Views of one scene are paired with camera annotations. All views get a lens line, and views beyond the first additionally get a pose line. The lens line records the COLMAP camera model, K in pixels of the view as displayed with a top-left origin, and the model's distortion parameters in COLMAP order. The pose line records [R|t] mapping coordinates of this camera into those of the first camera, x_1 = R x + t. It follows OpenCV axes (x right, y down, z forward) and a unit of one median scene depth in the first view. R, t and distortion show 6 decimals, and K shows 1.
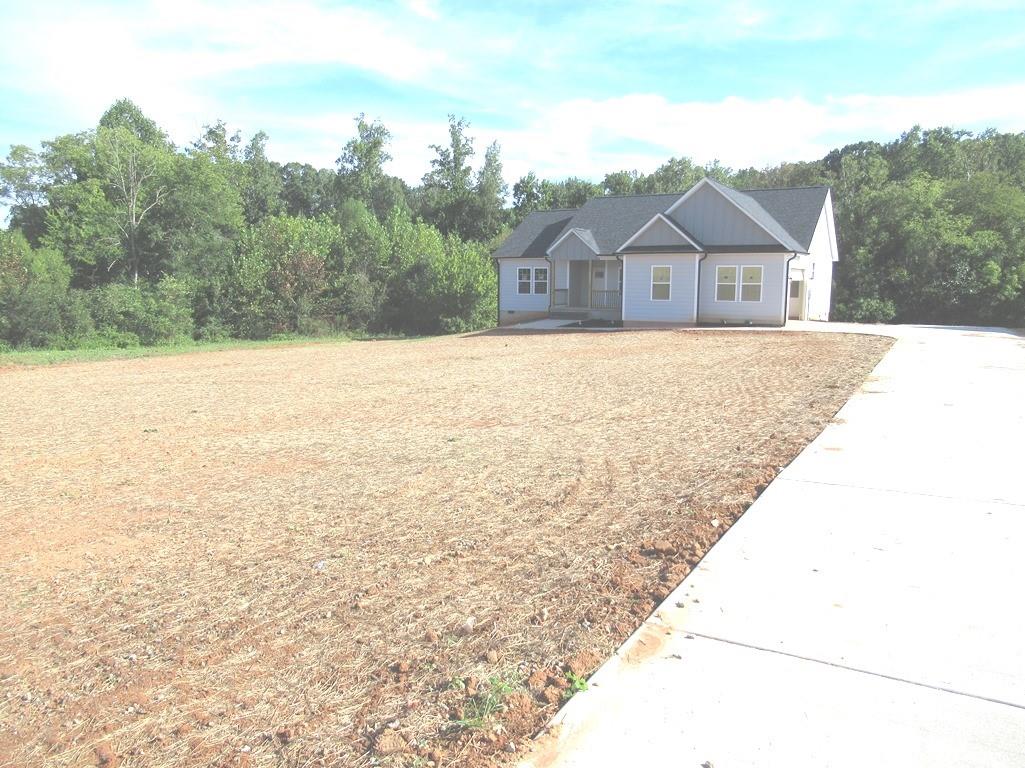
lens RADIAL K [[777.8, 0, 511.2], [0, 777.8, 389.9], [0, 0, 1]] dist [-0.003064, 0.003244]
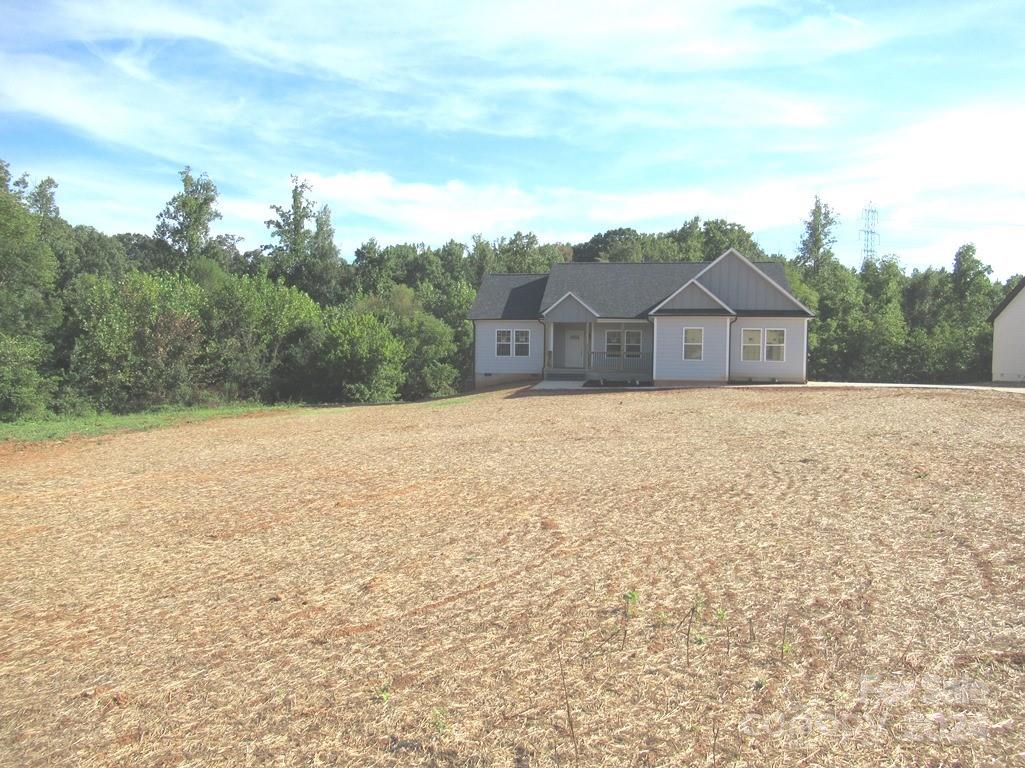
lens RADIAL K [[777.8, 0, 508.8], [0, 777.8, 381.2], [0, 0, 1]] dist [-0.003064, 0.003244]
pose [[0.943388, -0.010171, 0.331535, -0.146775], [0.043882, 0.994571, -0.094354, 0.000374], [-0.328775, 0.103561, 0.938713, 0.037547]]
